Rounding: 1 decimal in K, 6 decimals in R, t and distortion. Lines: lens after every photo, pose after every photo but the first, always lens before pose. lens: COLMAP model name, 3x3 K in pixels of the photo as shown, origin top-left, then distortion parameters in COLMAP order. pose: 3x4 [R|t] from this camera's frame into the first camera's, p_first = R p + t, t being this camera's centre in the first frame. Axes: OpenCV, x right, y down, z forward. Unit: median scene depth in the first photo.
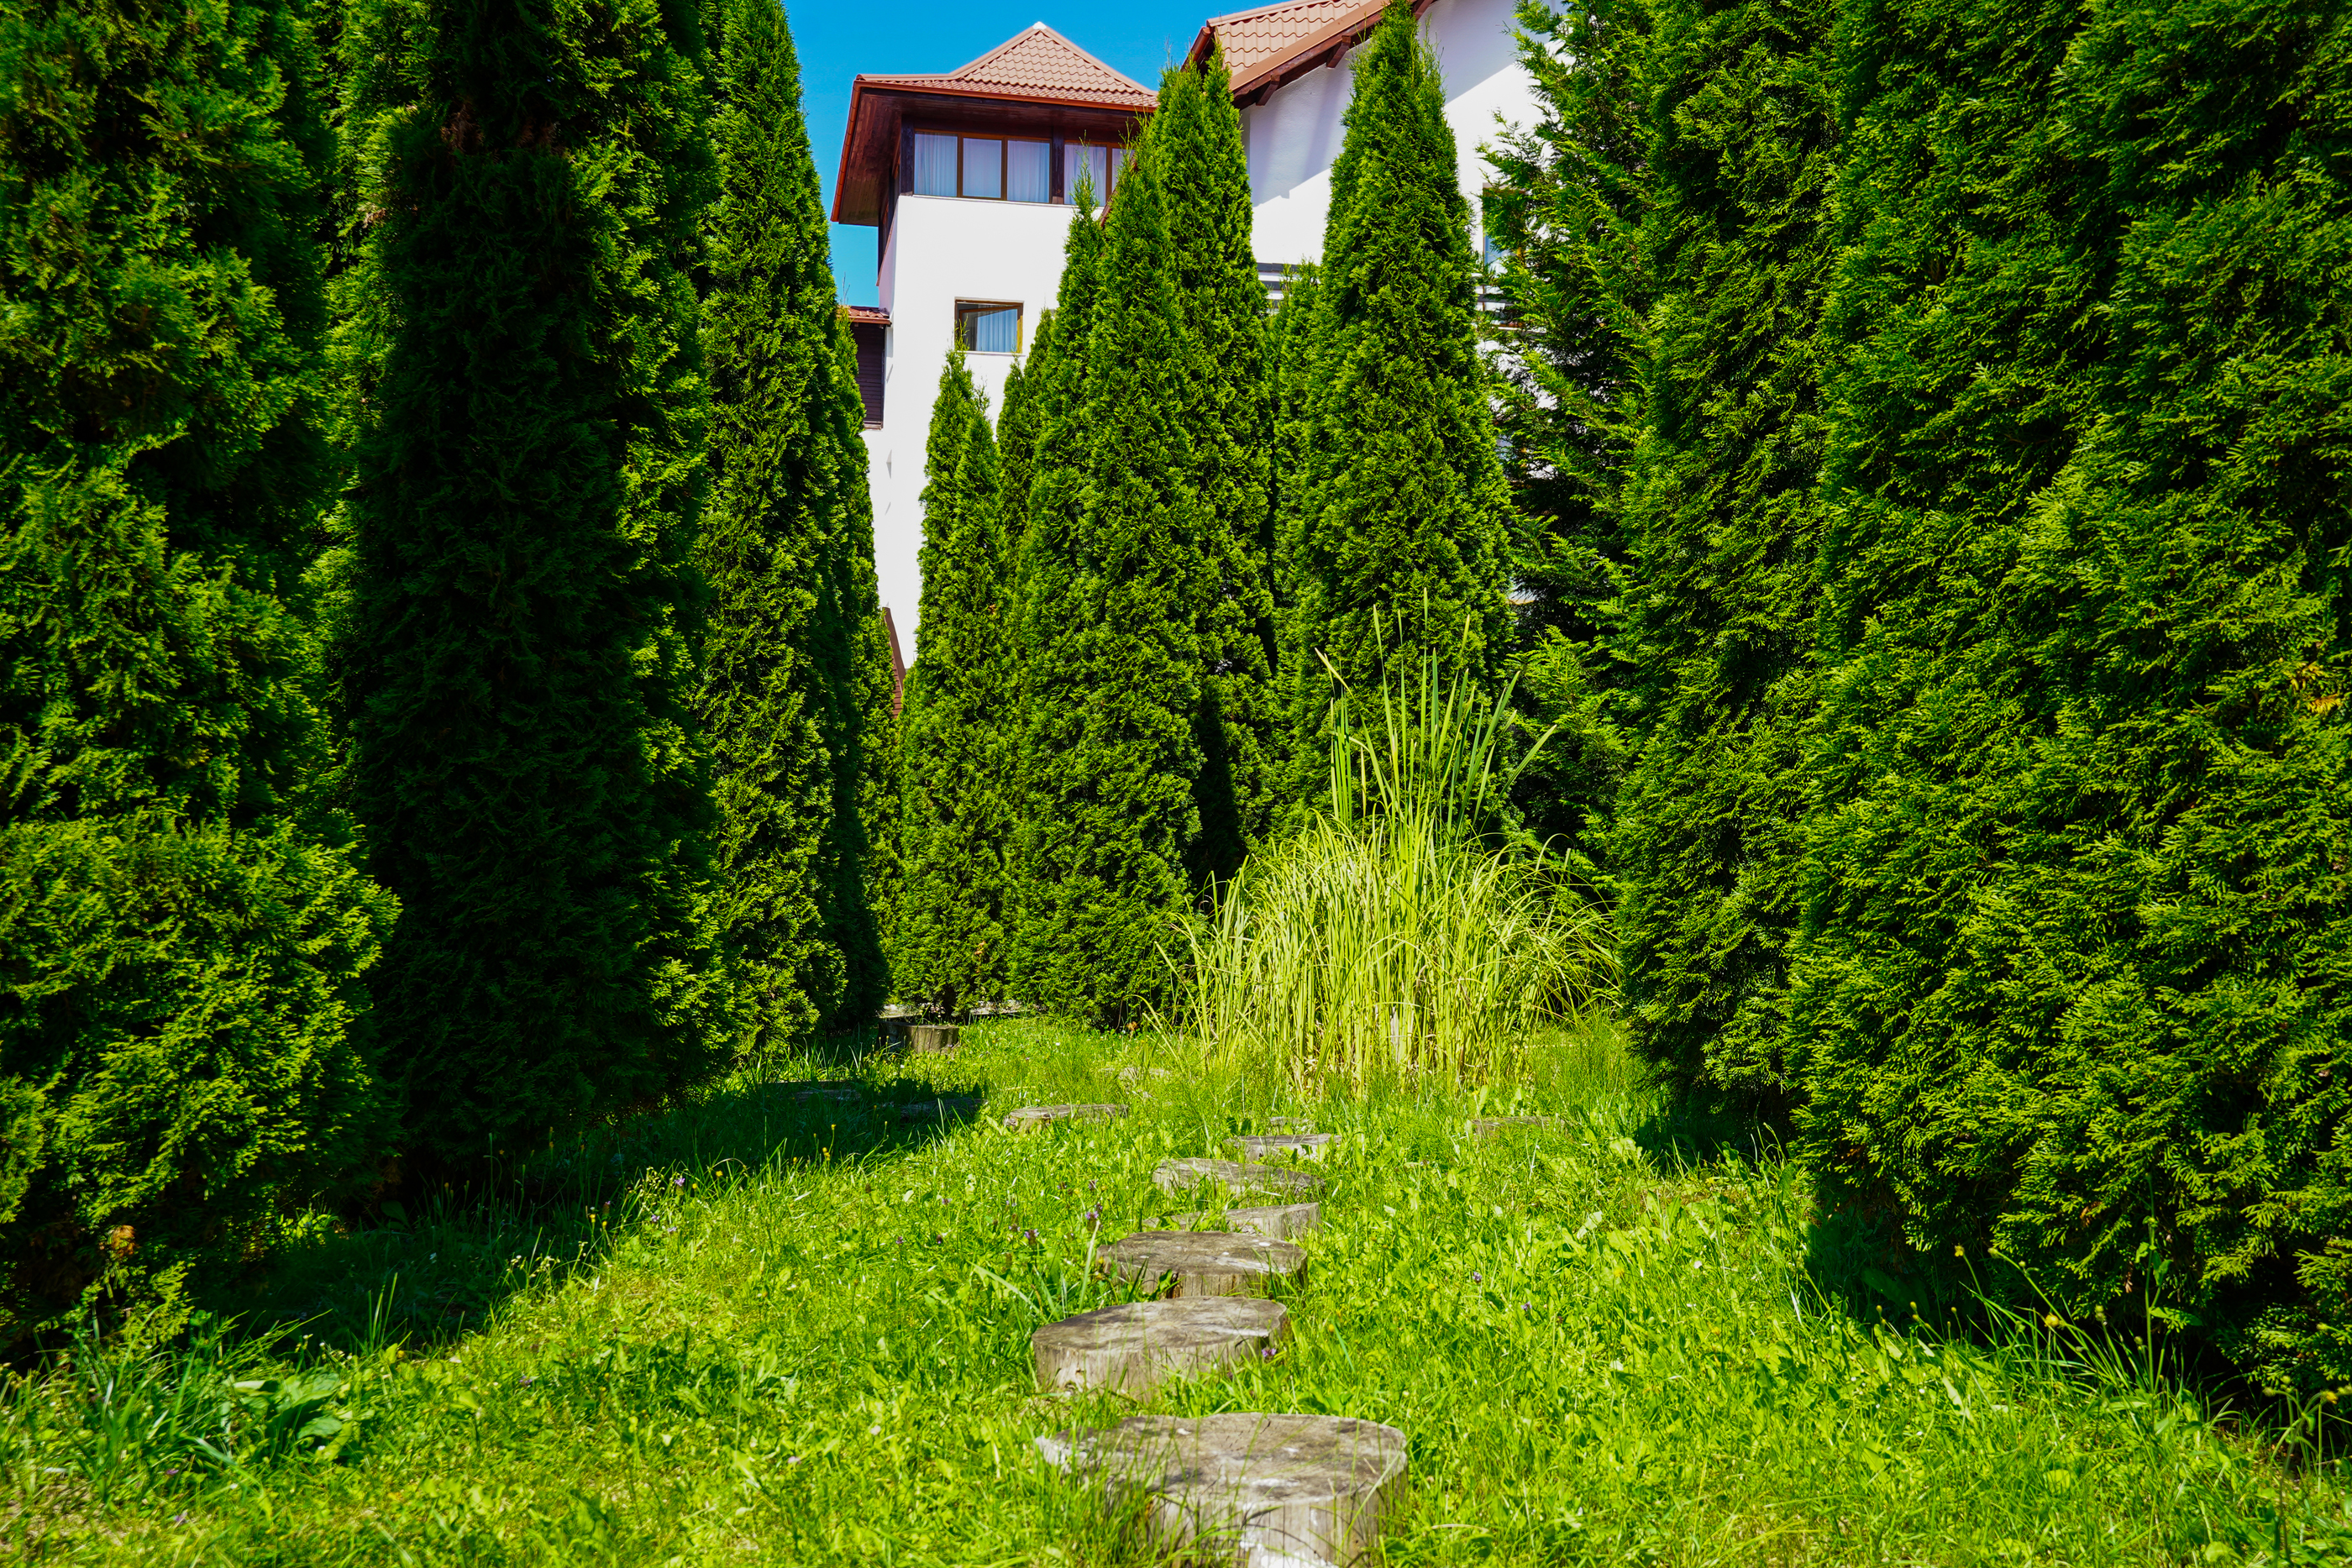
lens RADIAL K [[2225.7, 0, 1162.0], [0, 2225.7, 779.9], [0, 0, 1]] dist [0.041691, 0.115981]
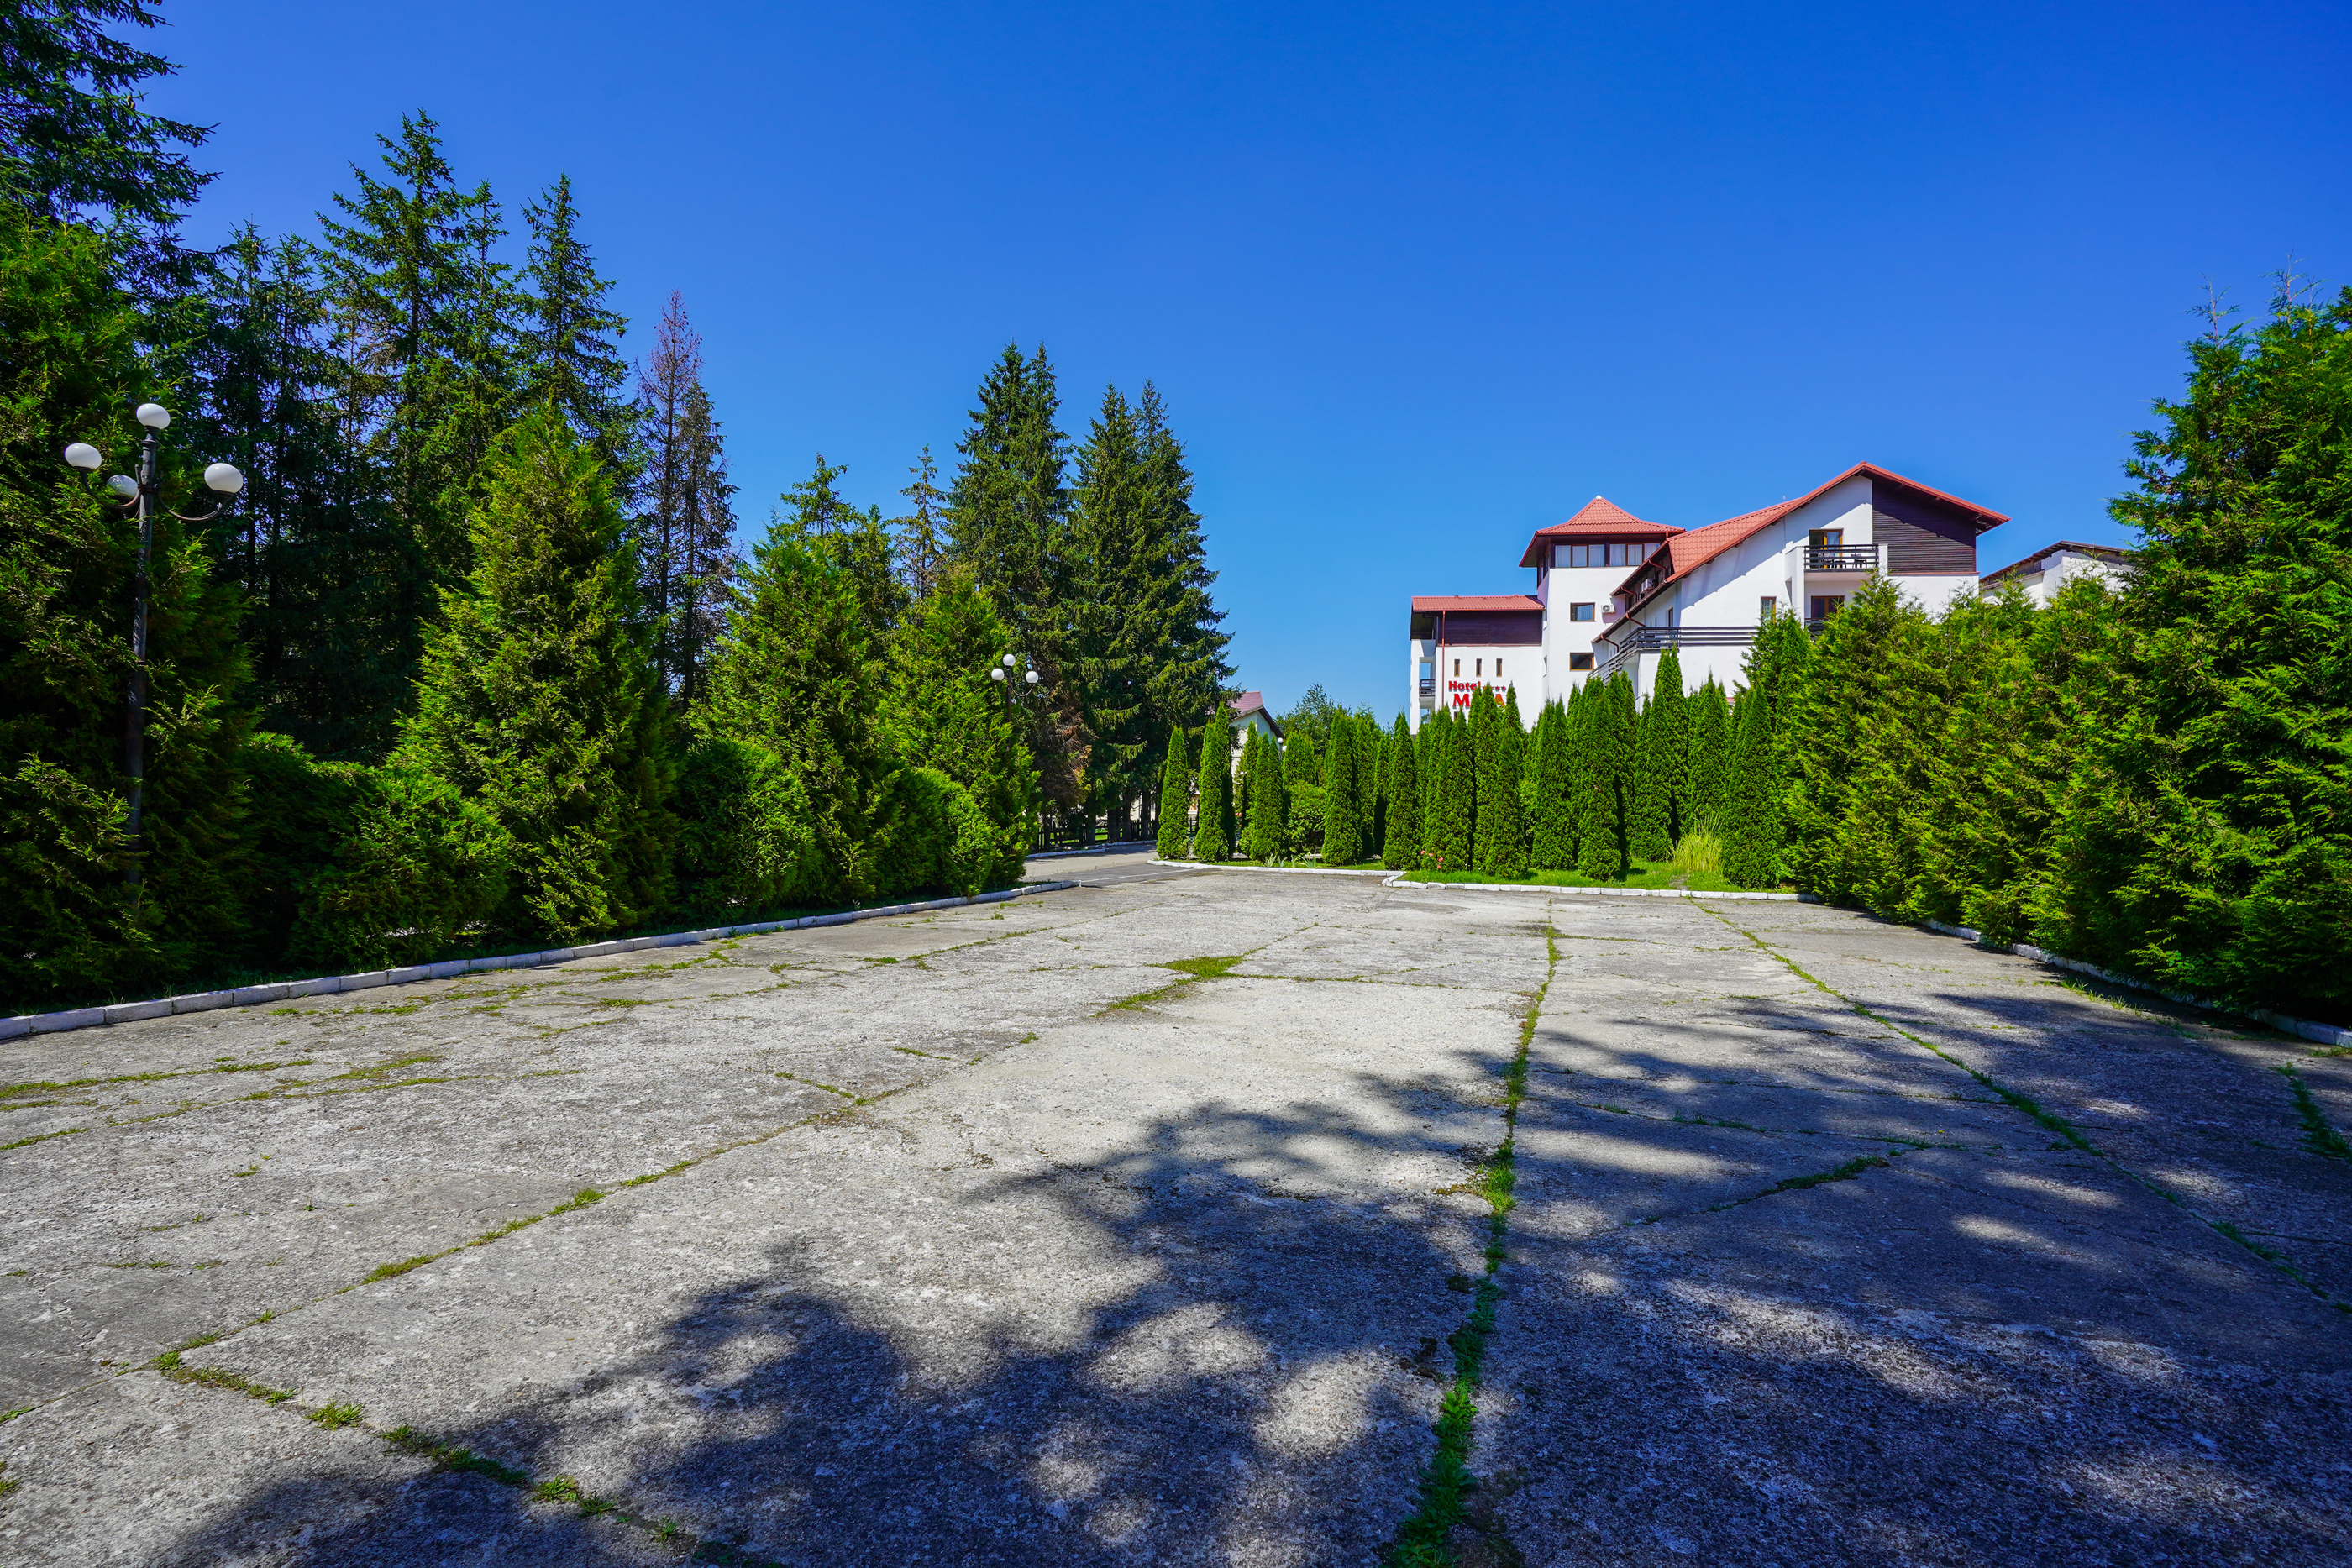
lens RADIAL K [[1084.0, 0, 1164.1], [0, 1084.0, 794.9], [0, 0, 1]] dist [-0.065555, 0.024551]
pose [[0.916770, 0.003111, -0.399402, -0.019898], [0.021516, 0.998133, 0.057162, -0.058944], [0.398834, -0.060998, 0.914992, -0.491528]]
